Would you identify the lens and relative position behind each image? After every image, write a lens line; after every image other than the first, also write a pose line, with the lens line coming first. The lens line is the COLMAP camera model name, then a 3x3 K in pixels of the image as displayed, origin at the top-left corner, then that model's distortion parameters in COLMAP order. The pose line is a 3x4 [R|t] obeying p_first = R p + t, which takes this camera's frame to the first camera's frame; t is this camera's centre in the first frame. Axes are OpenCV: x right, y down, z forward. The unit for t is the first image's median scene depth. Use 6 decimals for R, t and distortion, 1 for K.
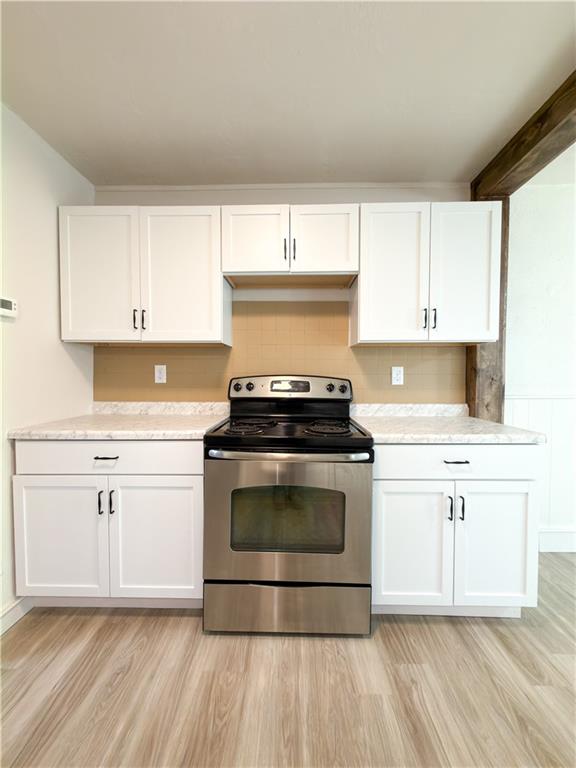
lens RADIAL K [[312.8, 0, 289.7], [0, 312.8, 380.9], [0, 0, 1]] dist [-0.002332, 0.001383]
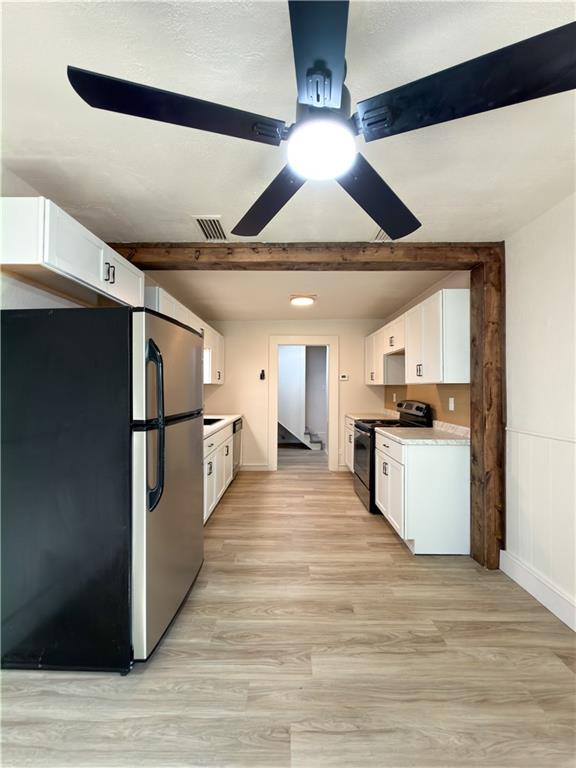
lens RADIAL K [[312.8, 0, 291.4], [0, 312.8, 383.7], [0, 0, 1]] dist [-0.002332, 0.001383]
pose [[0.029402, -0.013545, -0.999476, 1.897619], [-0.030906, 0.999418, -0.014453, -0.072063], [0.999090, 0.031314, 0.028966, 0.227925]]
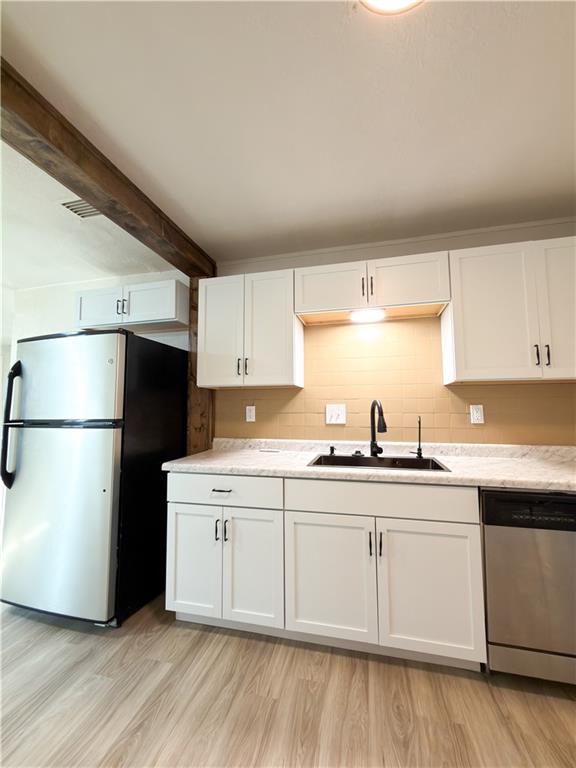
lens RADIAL K [[312.8, 0, 283.9], [0, 312.8, 388.3], [0, 0, 1]] dist [-0.002332, 0.001383]
pose [[-0.972786, 0.025356, 0.230314, 0.008981], [0.015091, 0.998817, -0.046222, -0.029064], [-0.231213, -0.041488, -0.972018, 0.715368]]
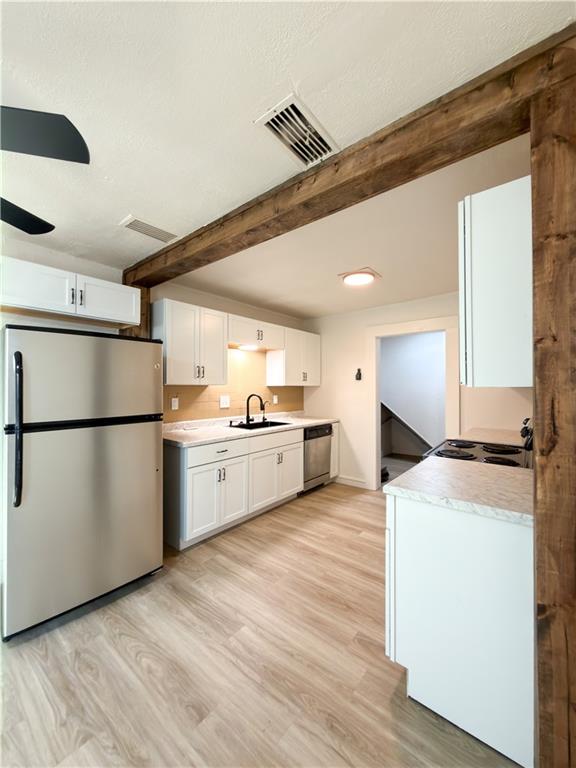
lens RADIAL K [[312.8, 0, 288.4], [0, 312.8, 382.8], [0, 0, 1]] dist [-0.002332, 0.001383]
pose [[-0.613737, -0.006486, -0.789484, 1.340983], [-0.019634, 0.999782, 0.007050, -0.118838], [0.789267, 0.019828, -0.613730, 1.015592]]
